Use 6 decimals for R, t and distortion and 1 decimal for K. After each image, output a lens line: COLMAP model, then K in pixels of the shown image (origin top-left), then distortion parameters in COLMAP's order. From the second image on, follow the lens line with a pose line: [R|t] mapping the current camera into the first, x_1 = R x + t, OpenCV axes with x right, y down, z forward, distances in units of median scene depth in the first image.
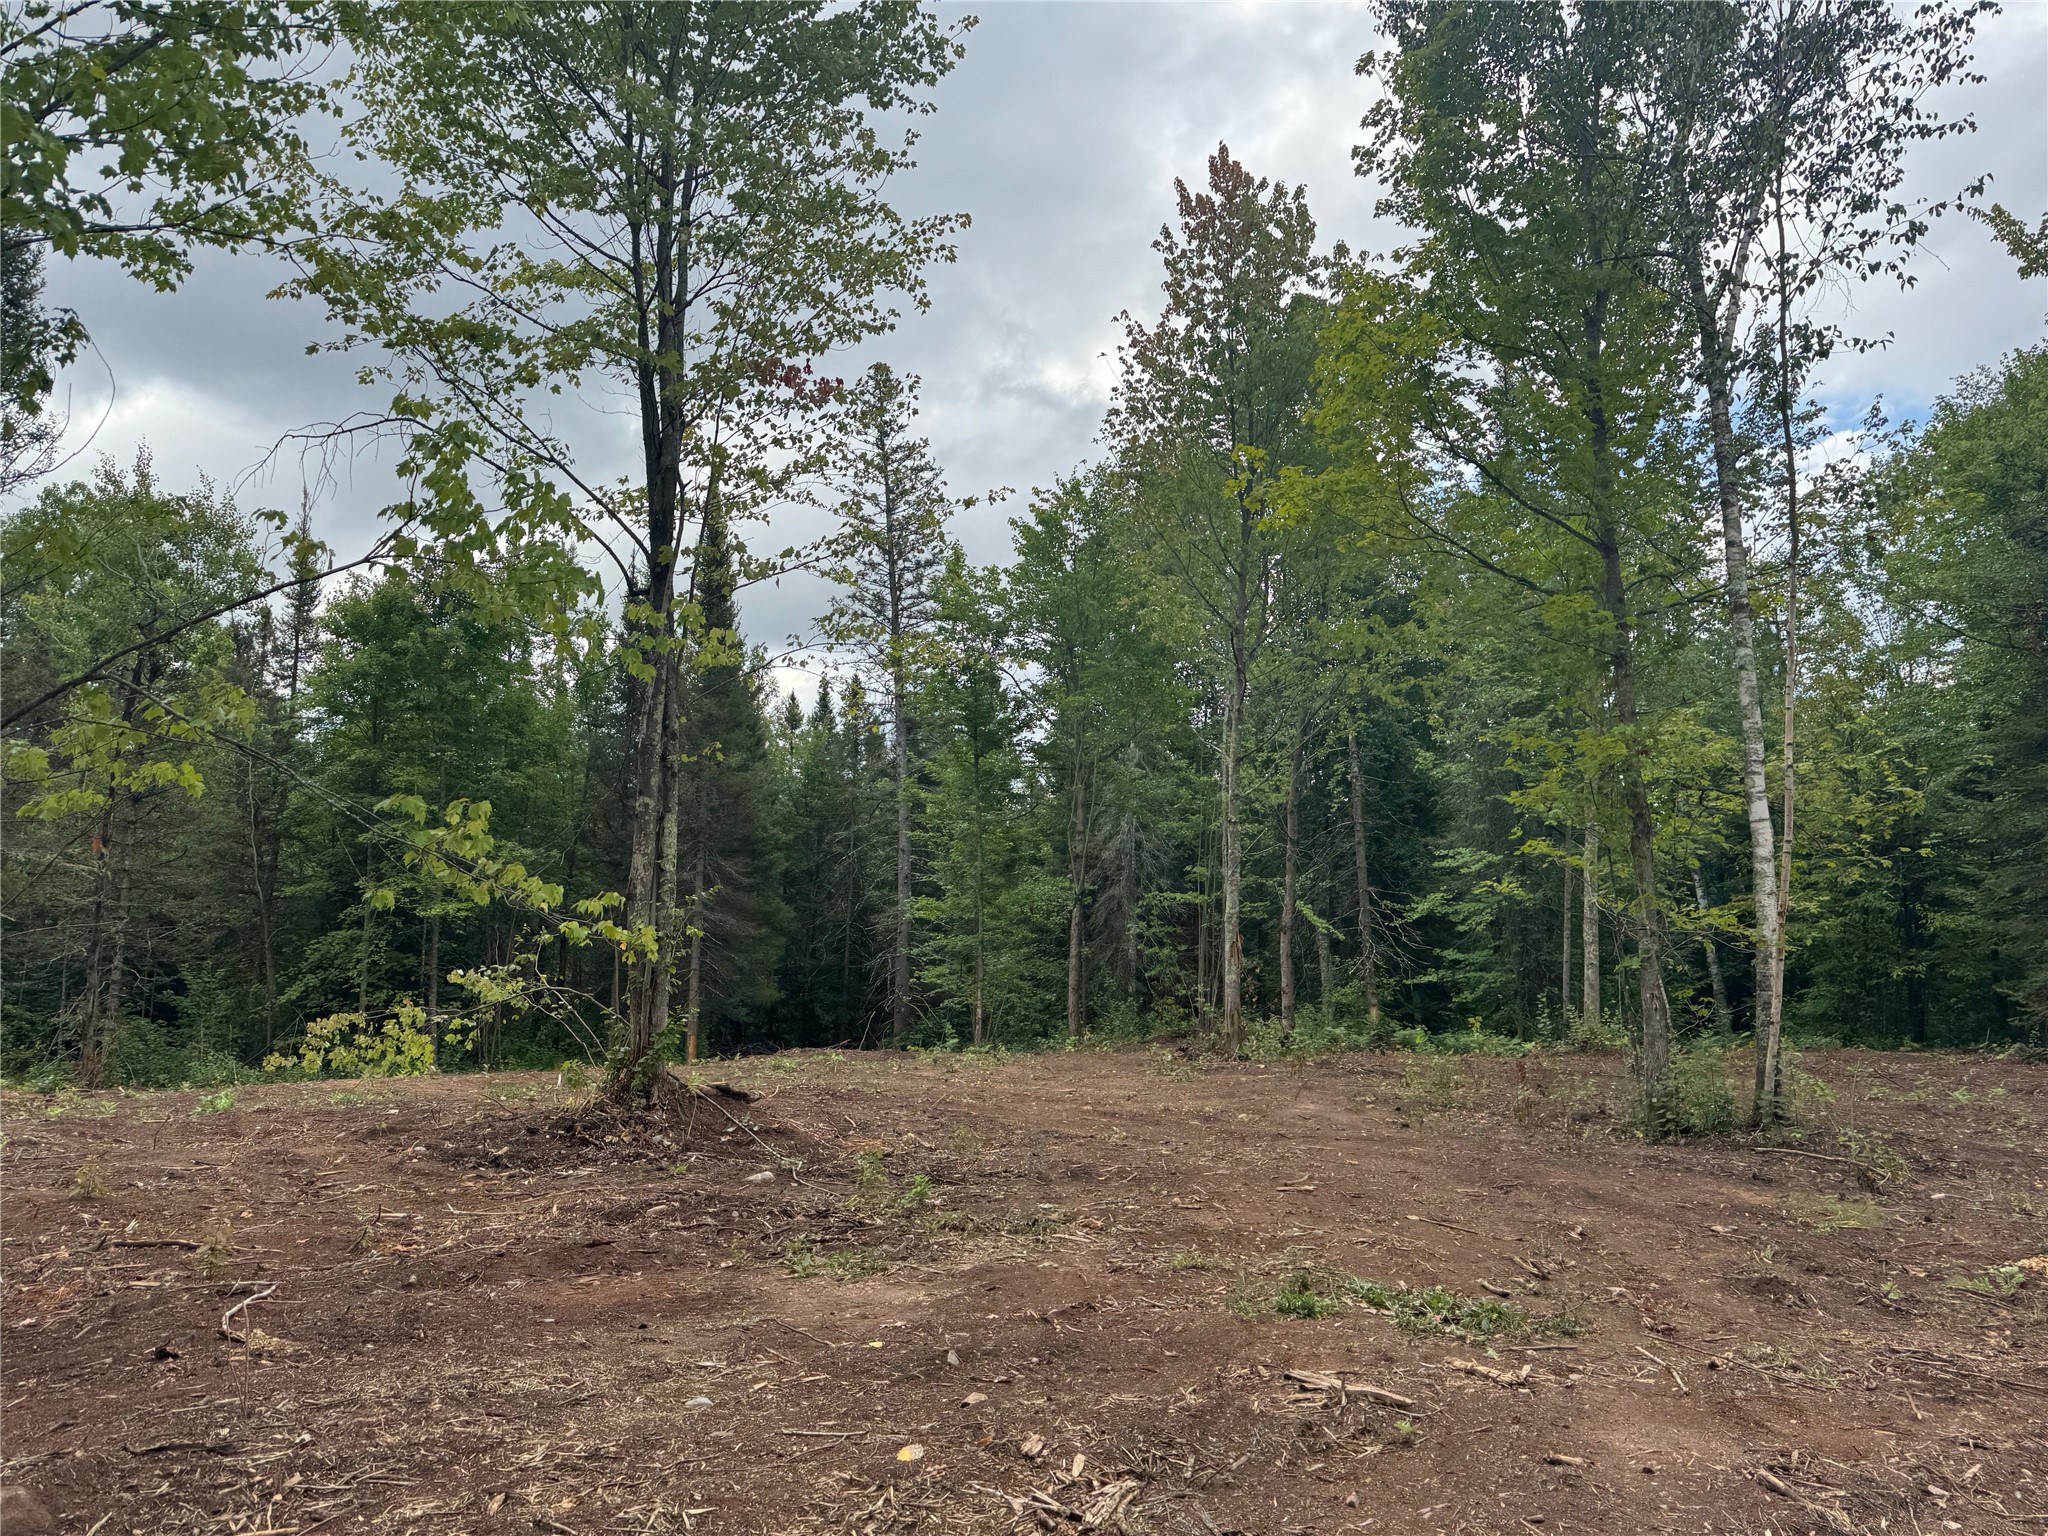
lens RADIAL K [[1490.2, 0, 1024.0], [0, 1490.2, 768.0], [0, 0, 1]] dist [0.000727, -0.000405]
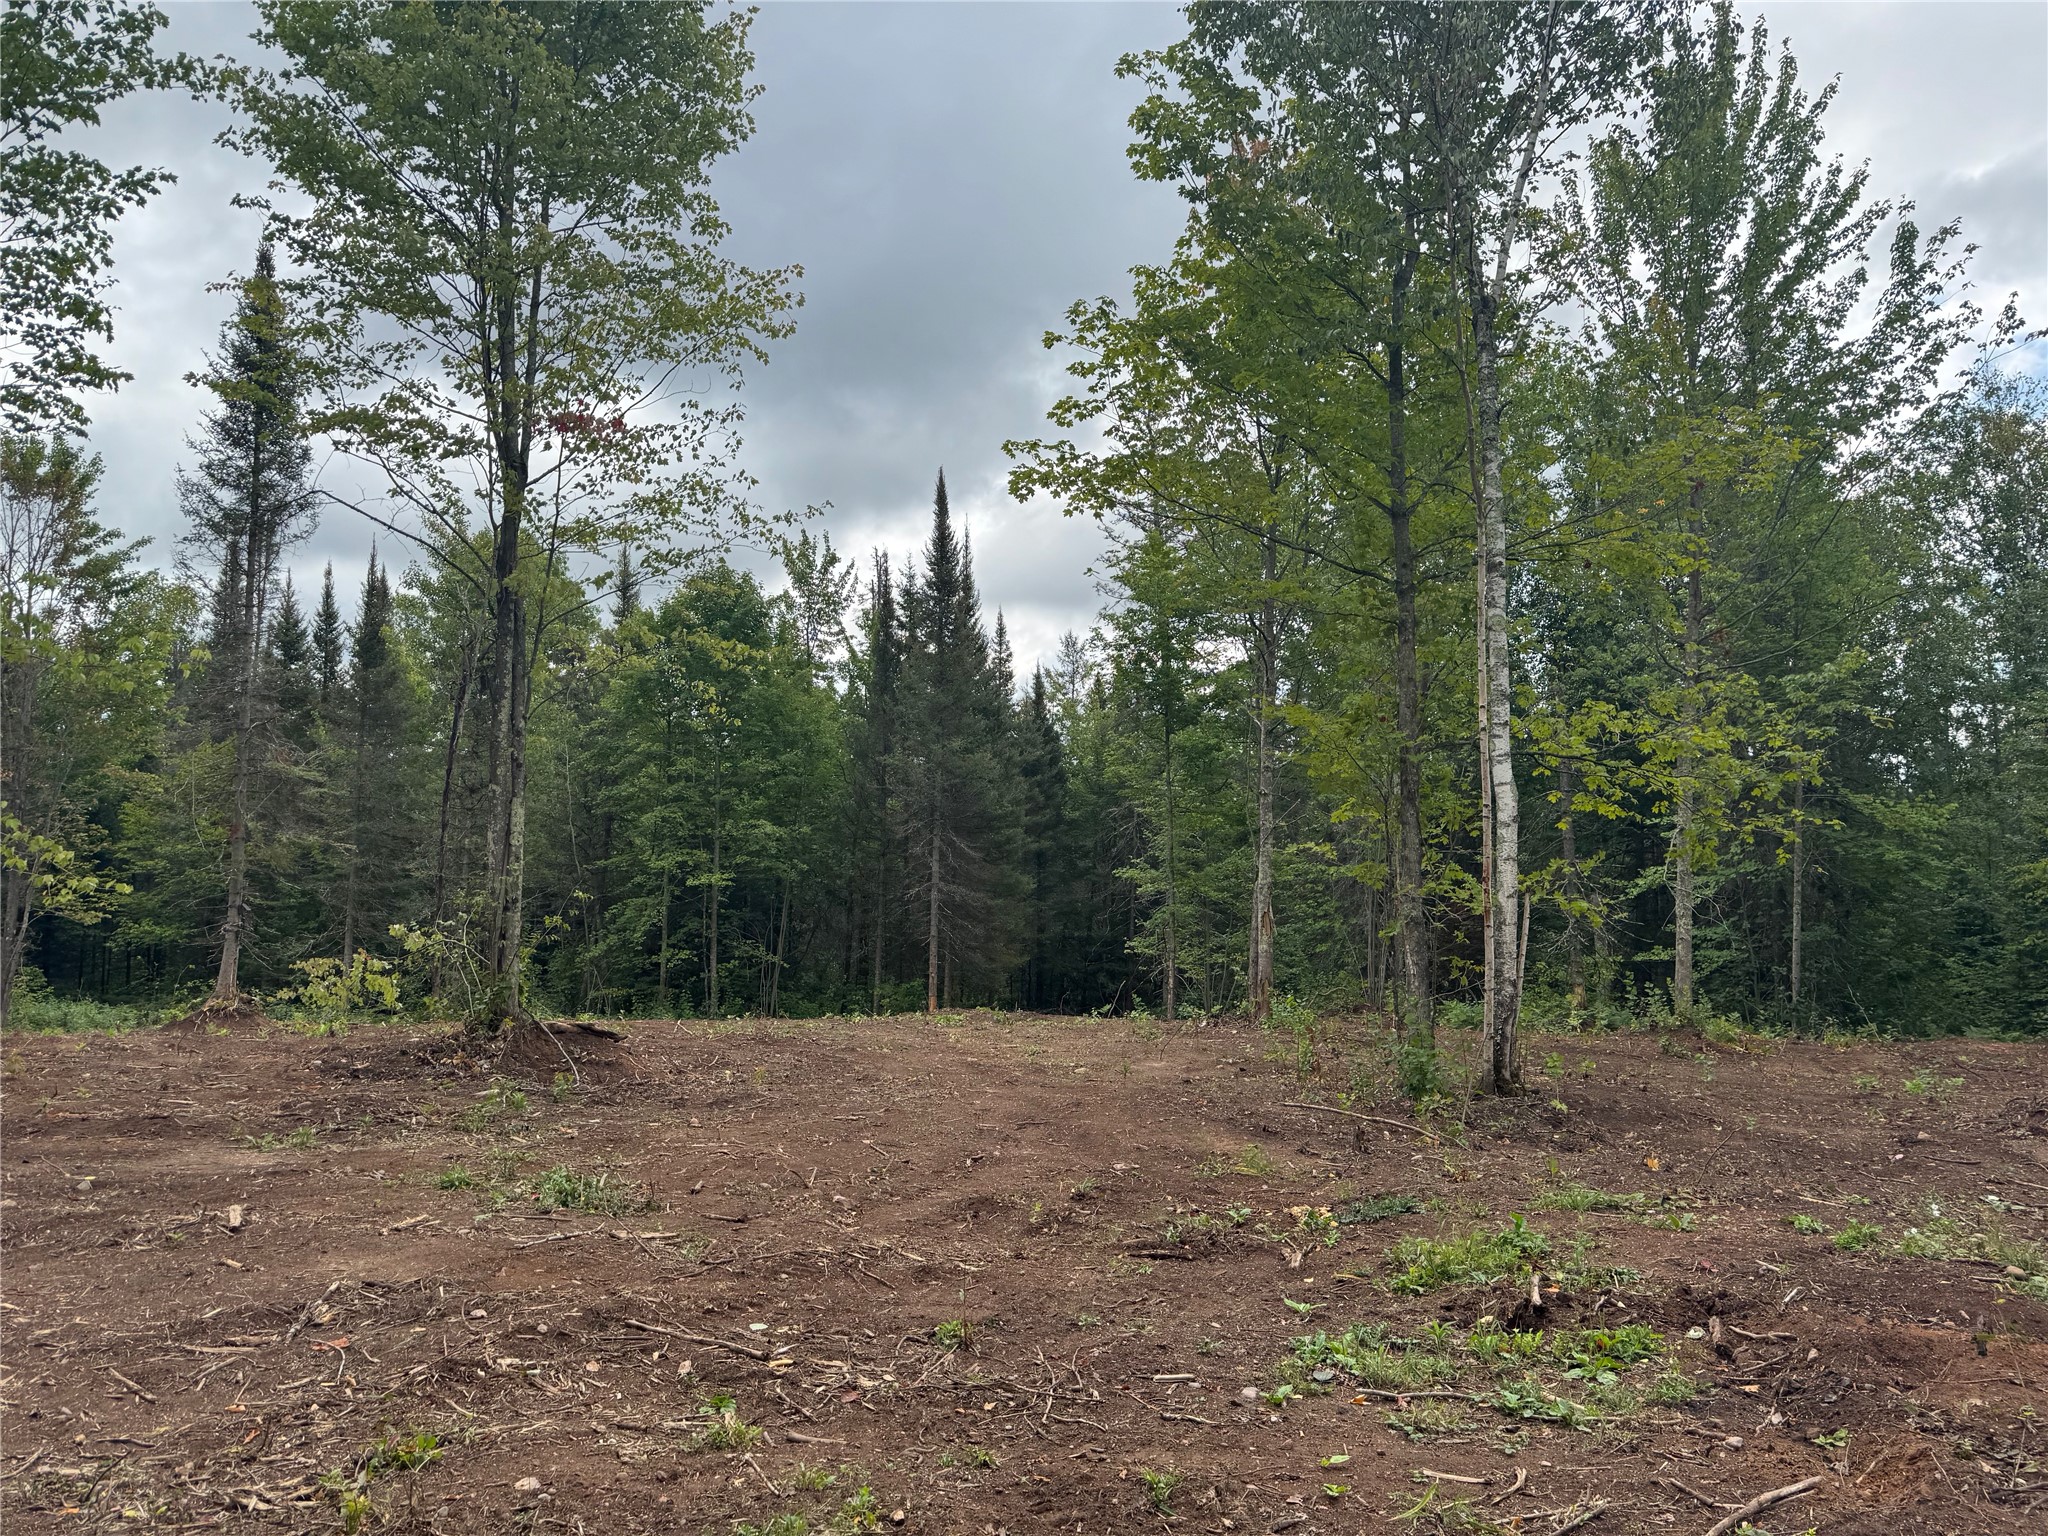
lens RADIAL K [[1490.2, 0, 1024.0], [0, 1490.2, 768.0], [0, 0, 1]] dist [0.000727, -0.000405]
pose [[0.951369, -0.023707, -0.307139, 0.180216], [0.028665, 0.999521, 0.011640, 0.001473], [0.306716, -0.019878, 0.951593, -0.008818]]
